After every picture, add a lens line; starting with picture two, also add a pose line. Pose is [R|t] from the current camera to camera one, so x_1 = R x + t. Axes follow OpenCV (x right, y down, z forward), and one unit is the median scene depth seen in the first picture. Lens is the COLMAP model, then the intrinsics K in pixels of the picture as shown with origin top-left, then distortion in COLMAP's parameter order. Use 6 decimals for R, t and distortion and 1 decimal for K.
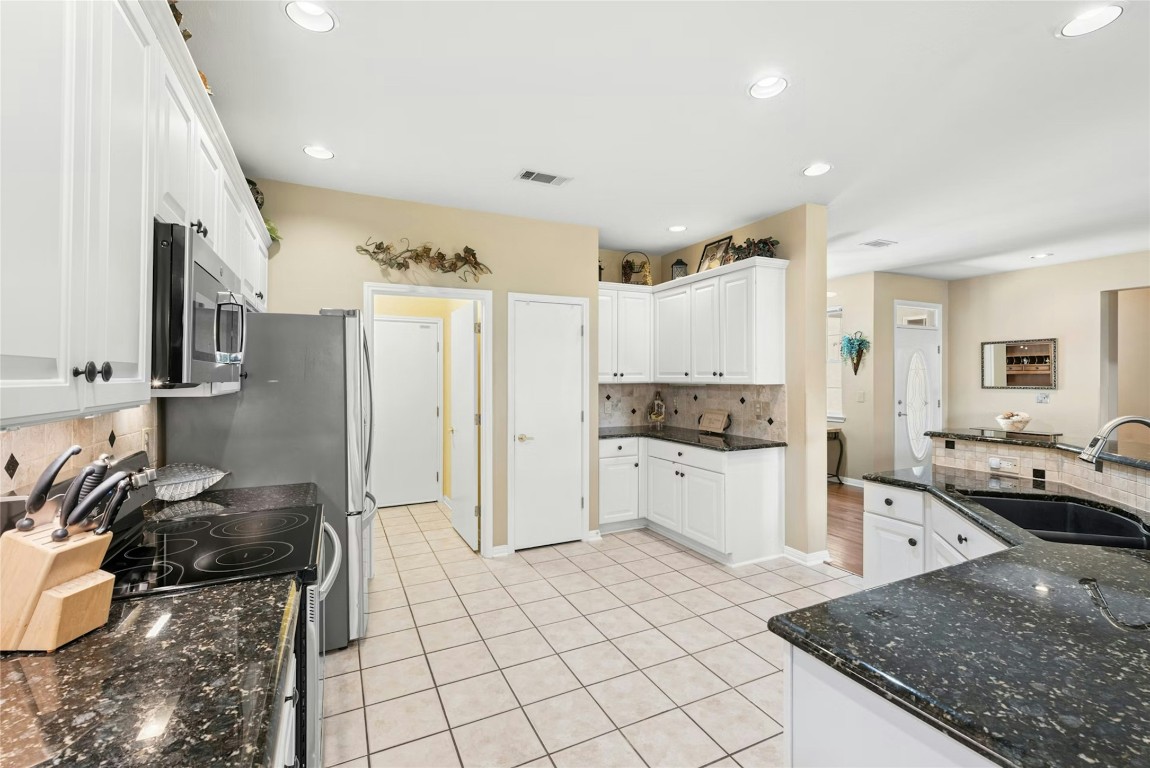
lens RADIAL K [[503.2, 0, 579.2], [0, 503.2, 380.5], [0, 0, 1]] dist [0.001552, -0.000554]
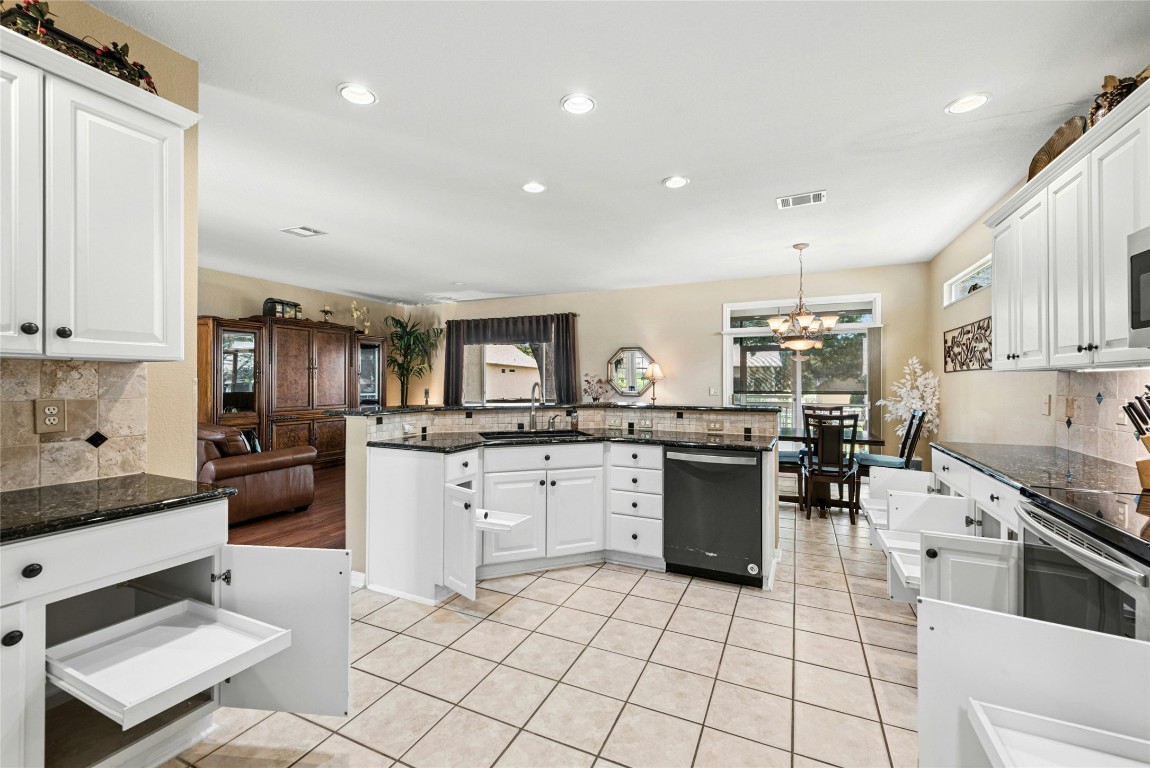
lens RADIAL K [[503.2, 0, 568.8], [0, 503.2, 381.6], [0, 0, 1]] dist [0.001552, -0.000554]
pose [[-0.635282, 0.002229, 0.772277, -0.284087], [0.006679, 0.999974, 0.002609, 0.028758], [-0.772251, 0.006816, -0.635281, 0.989283]]
